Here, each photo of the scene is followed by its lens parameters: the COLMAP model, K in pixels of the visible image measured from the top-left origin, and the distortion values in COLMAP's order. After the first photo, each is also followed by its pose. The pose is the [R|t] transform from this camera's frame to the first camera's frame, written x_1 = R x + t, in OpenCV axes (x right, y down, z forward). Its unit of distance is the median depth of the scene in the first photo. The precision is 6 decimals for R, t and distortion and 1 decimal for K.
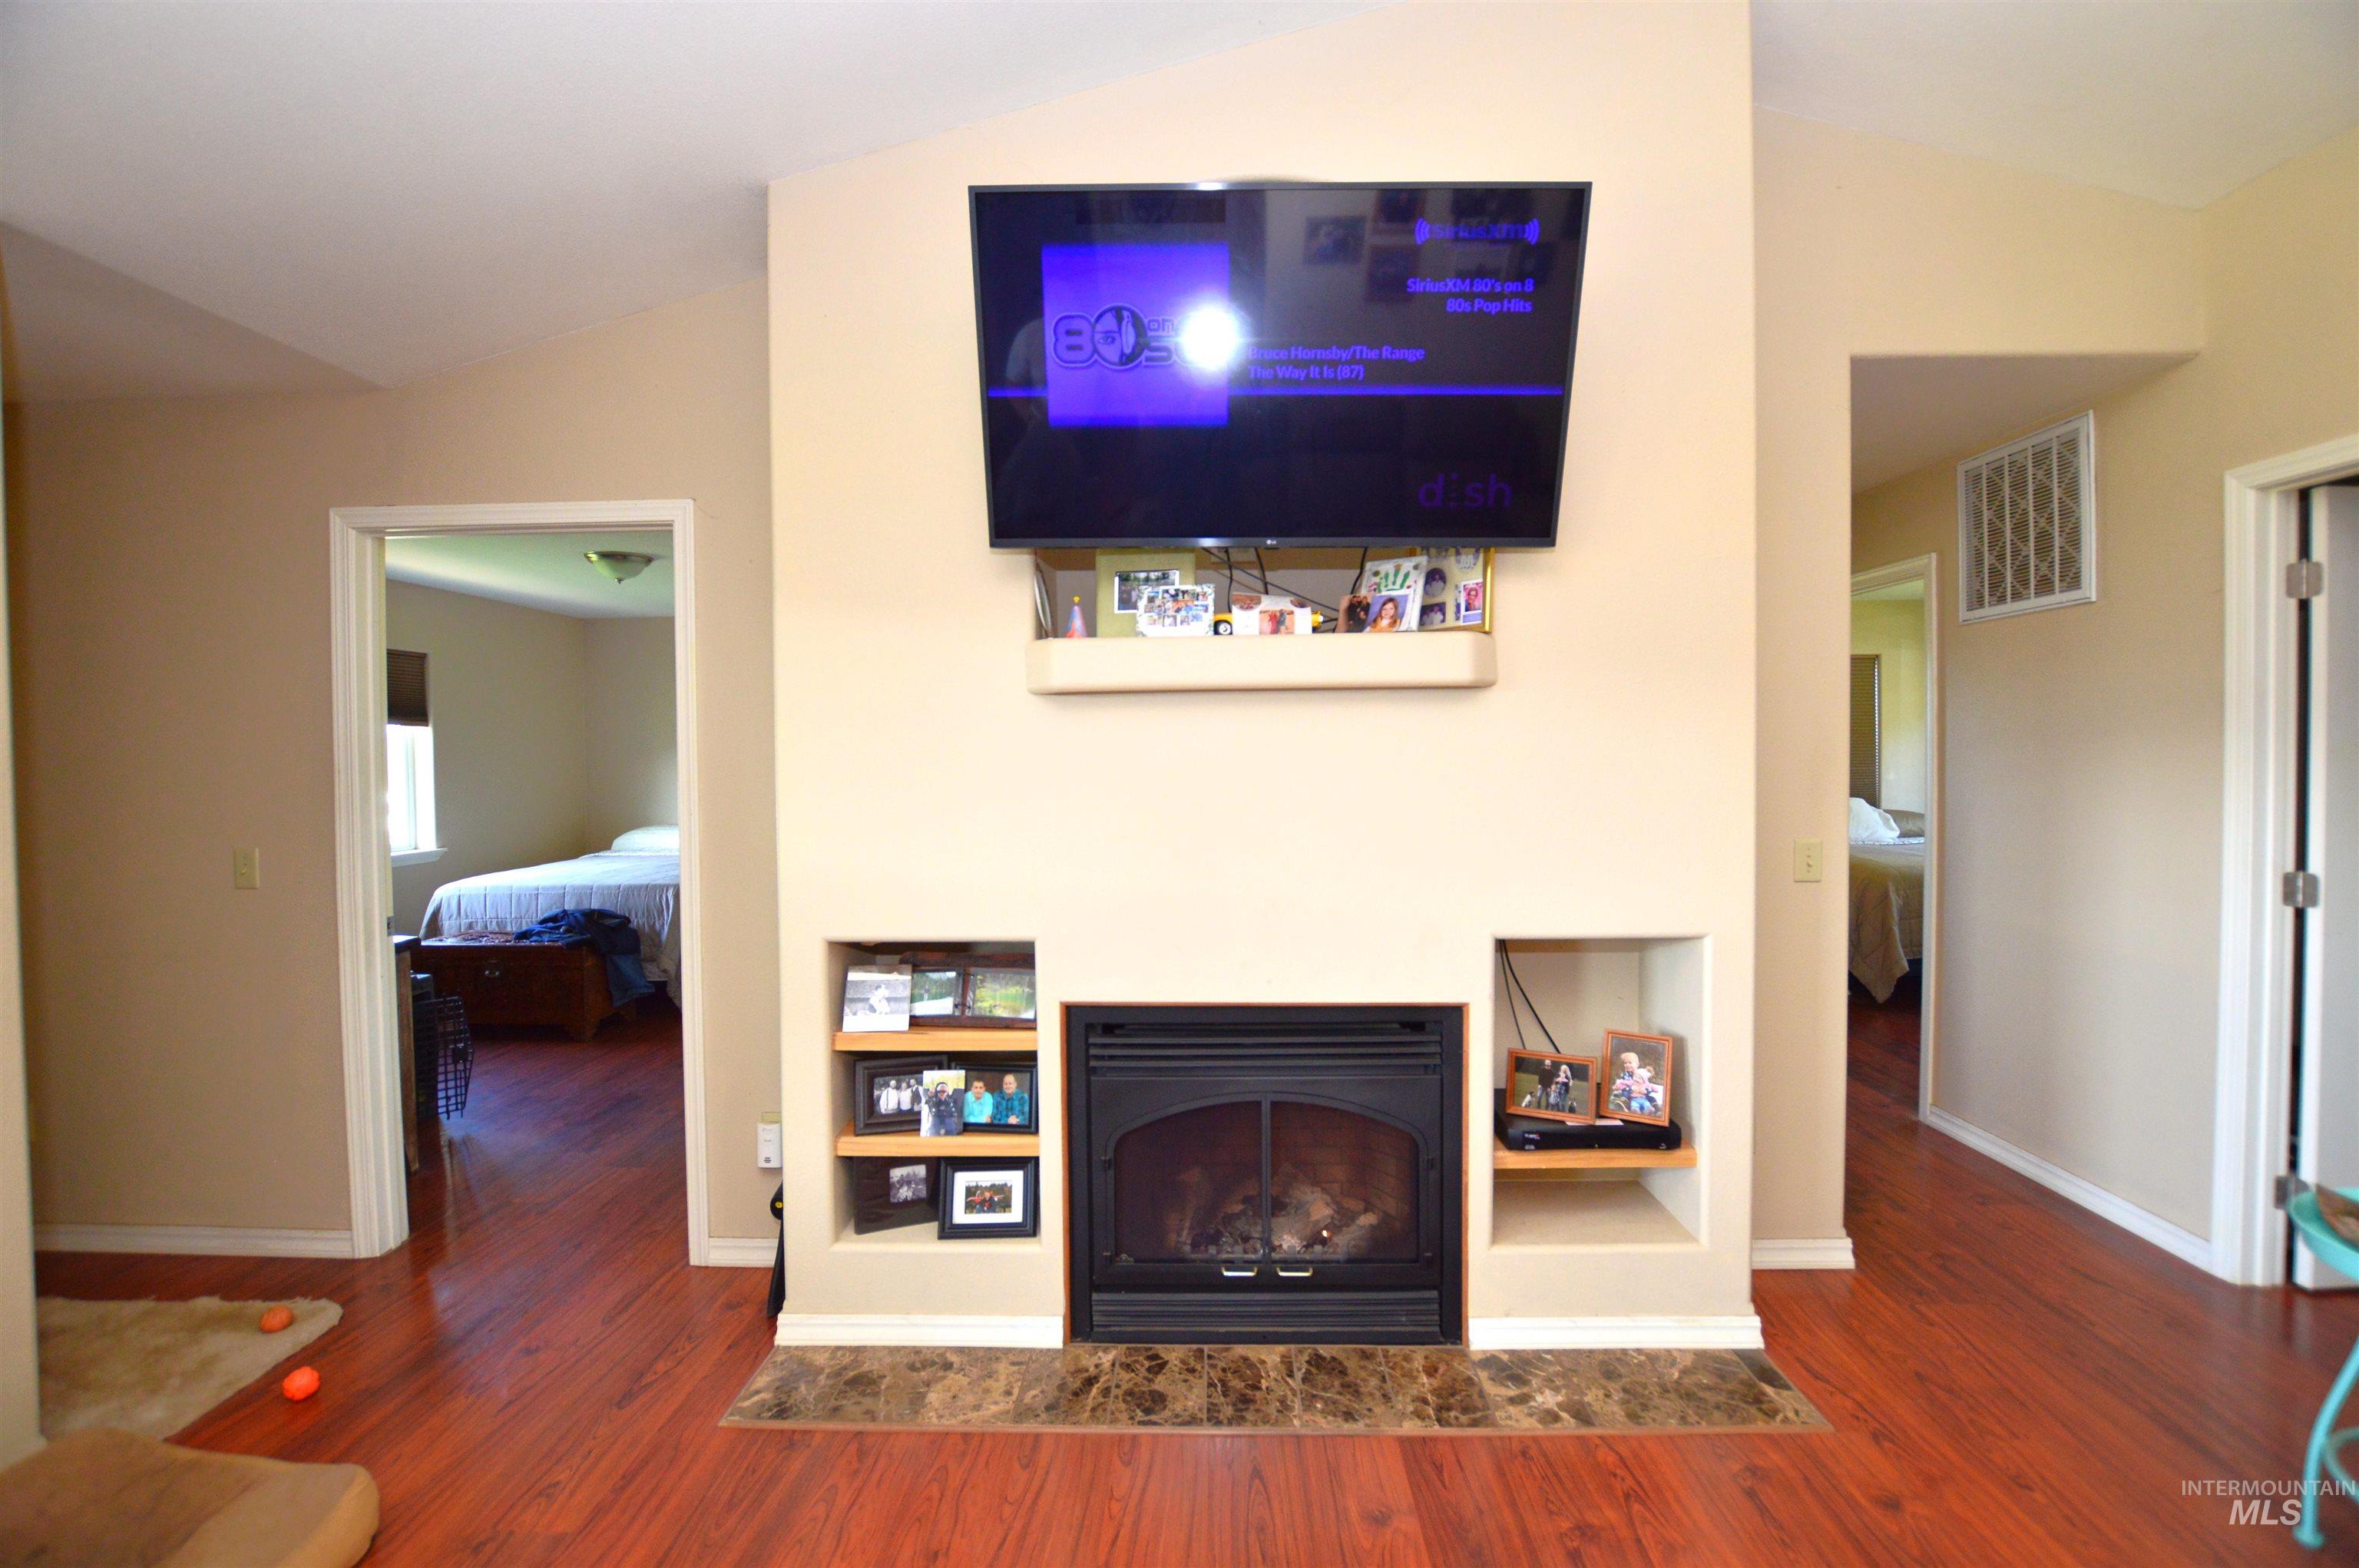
lens RADIAL K [[1049.2, 0, 1182.5], [0, 1049.2, 782.6], [0, 0, 1]] dist [-0.030830, 0.002845]
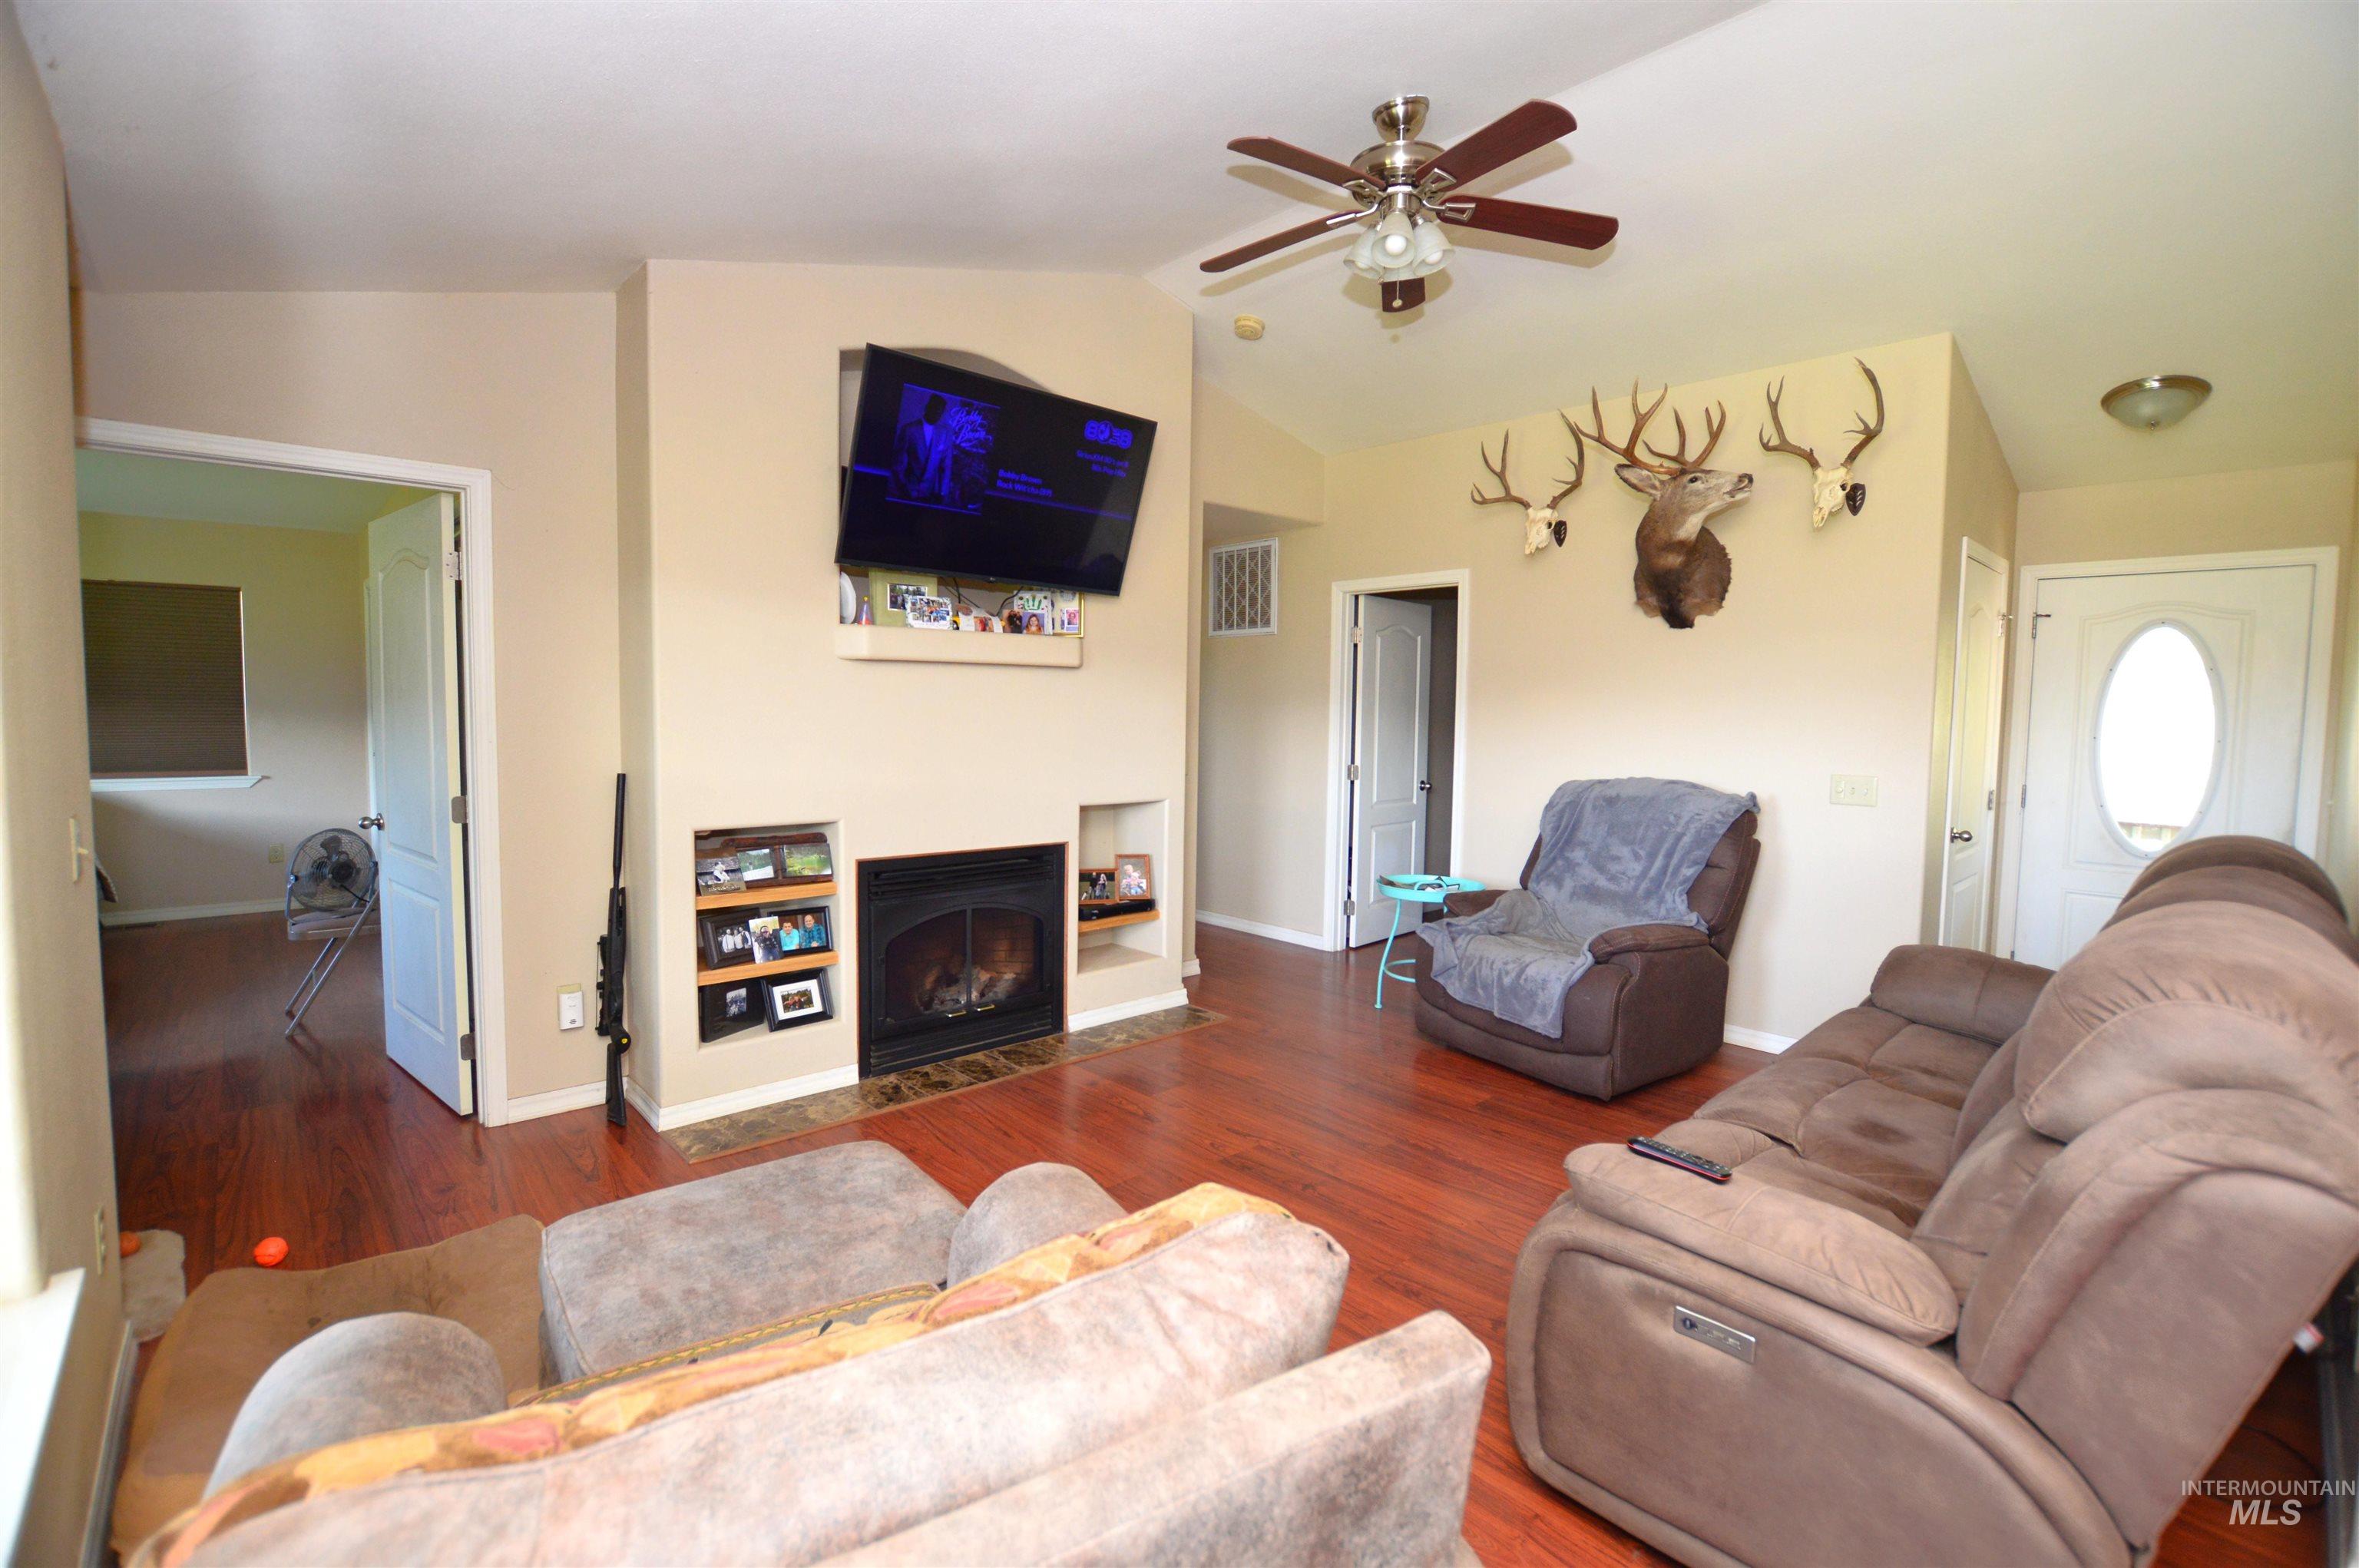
lens RADIAL K [[1049.2, 0, 1189.4], [0, 1049.2, 783.3], [0, 0, 1]] dist [-0.030830, 0.002845]
pose [[0.715304, -0.031097, 0.698121, -0.818604], [-0.001471, 0.998940, 0.046004, 0.024332], [-0.698812, -0.033934, 0.714500, -0.432900]]
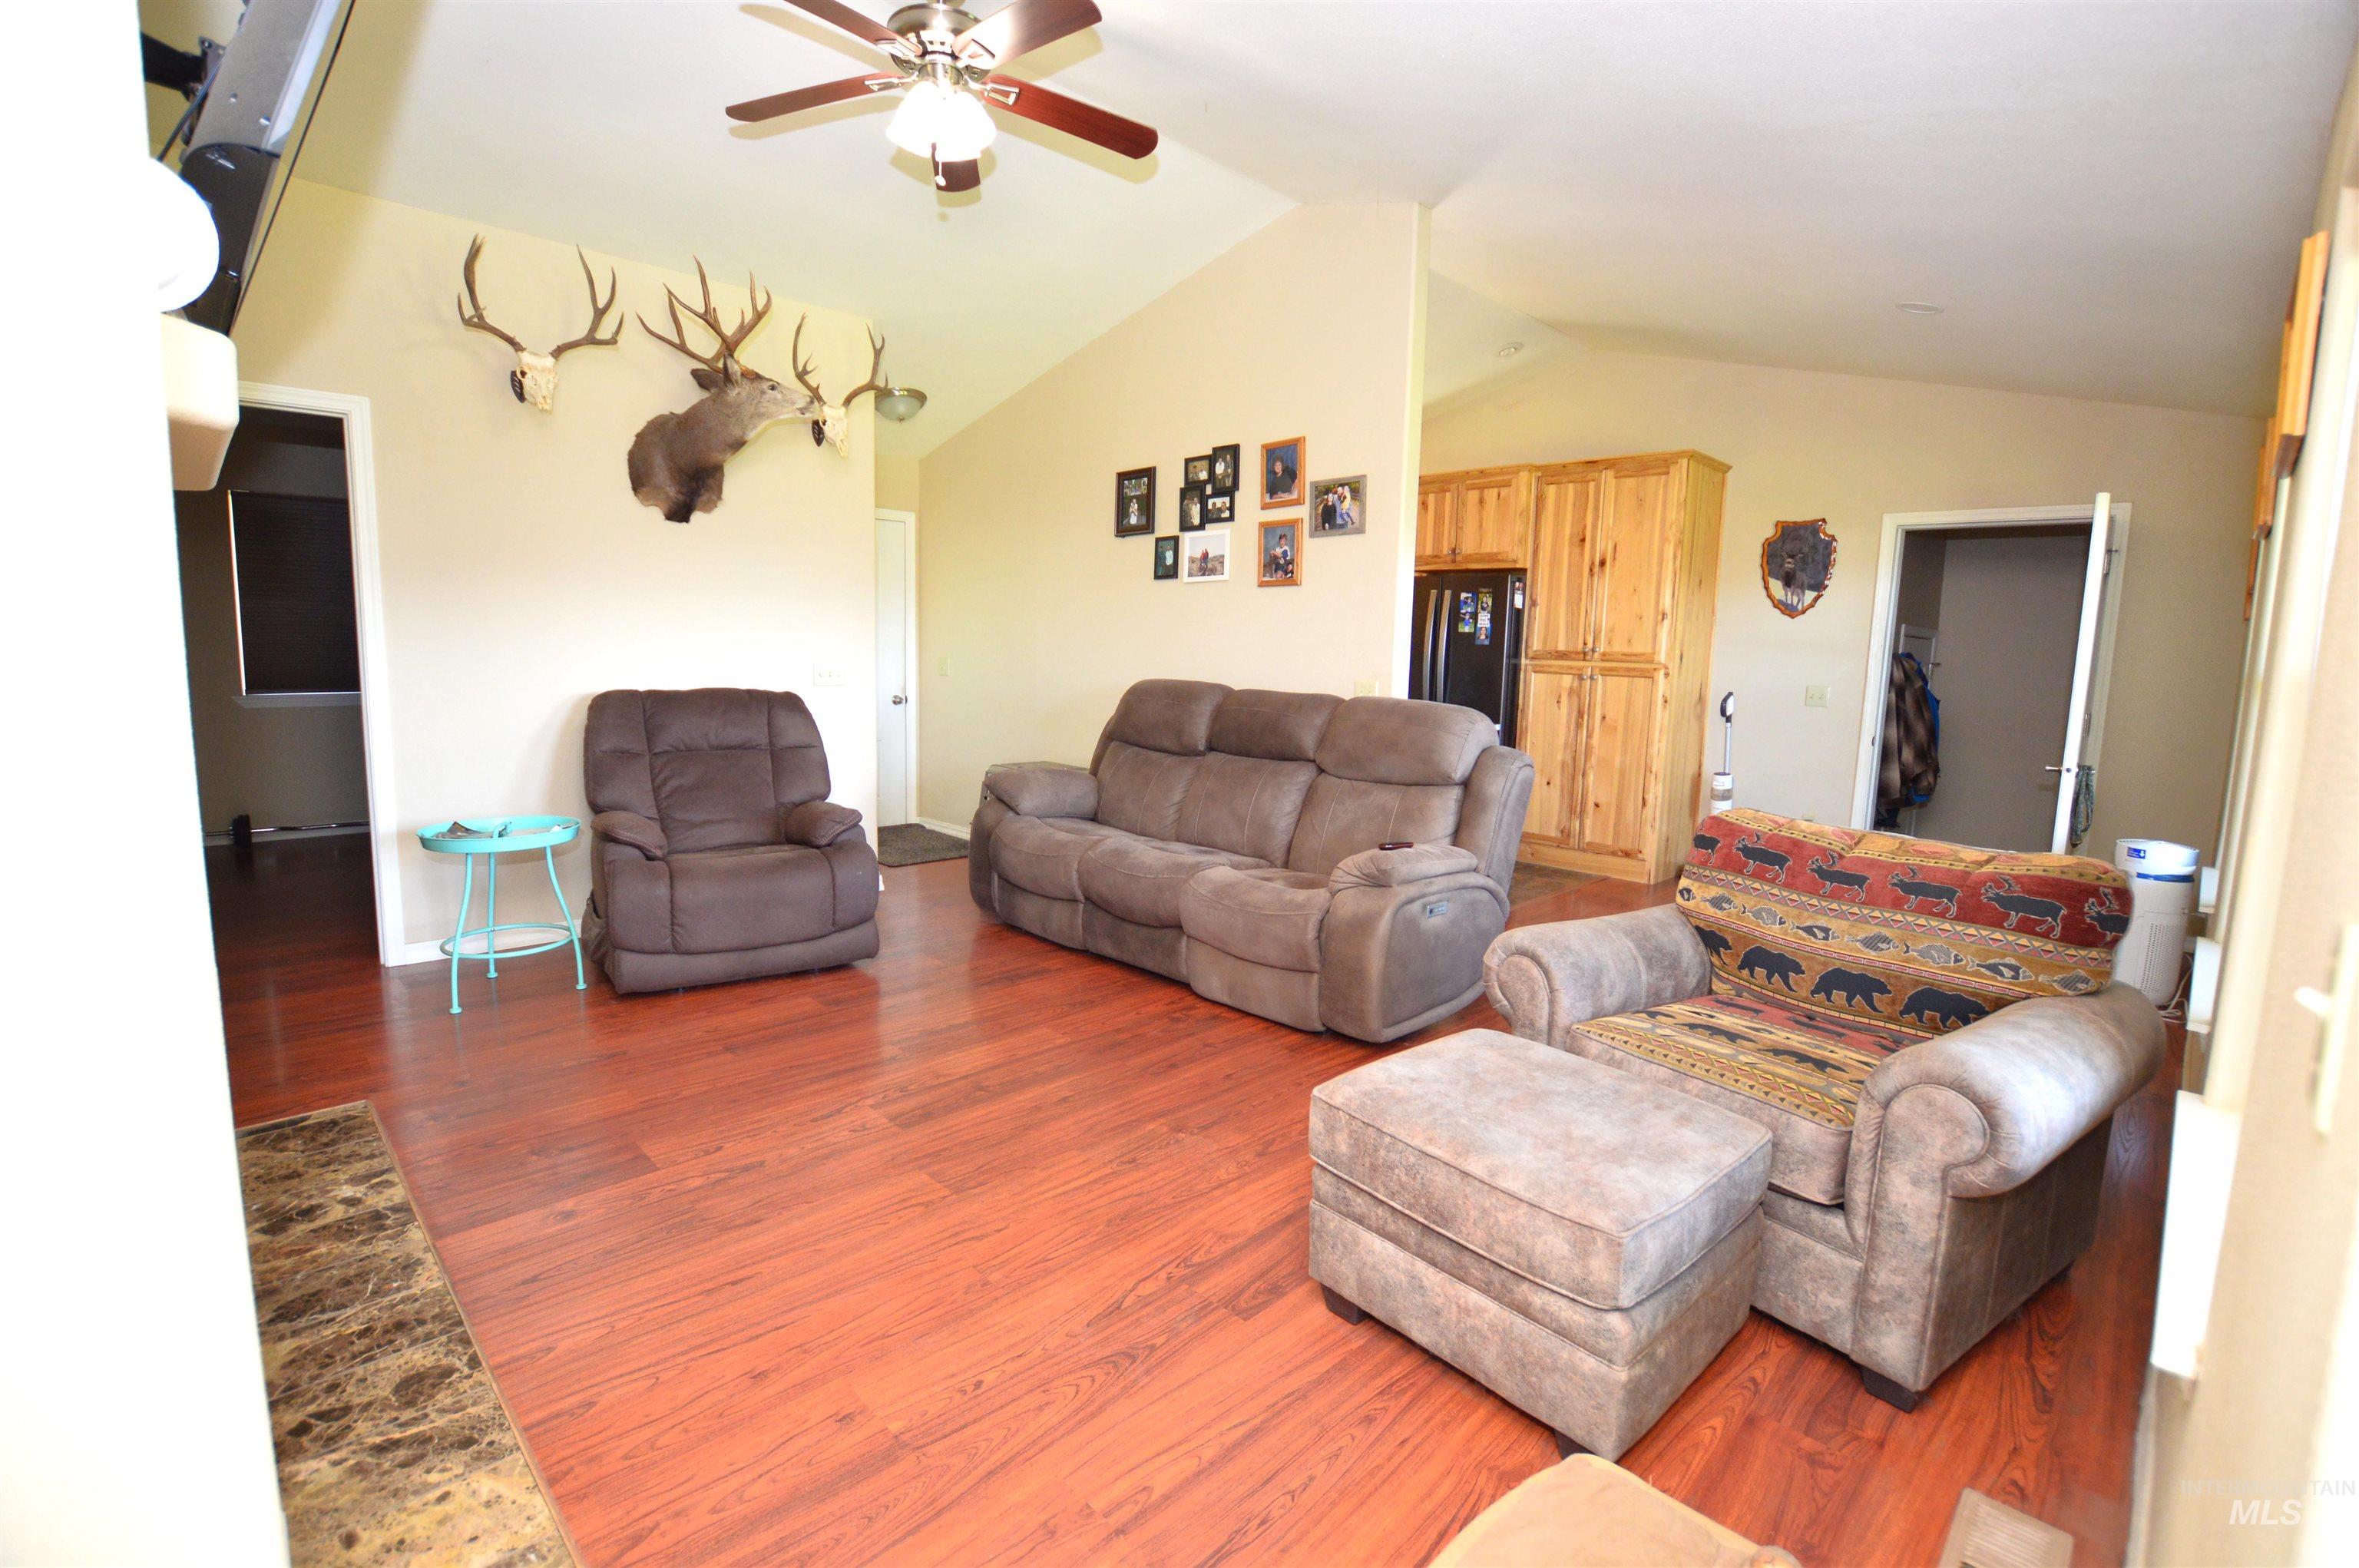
lens RADIAL K [[1049.2, 0, 1183.9], [0, 1049.2, 780.7], [0, 0, 1]] dist [-0.030830, 0.002845]
pose [[-0.720966, -0.101363, 0.685517, -0.850911], [-0.000663, 0.989345, 0.145591, 0.018659], [-0.692970, 0.104512, -0.713351, 0.991820]]
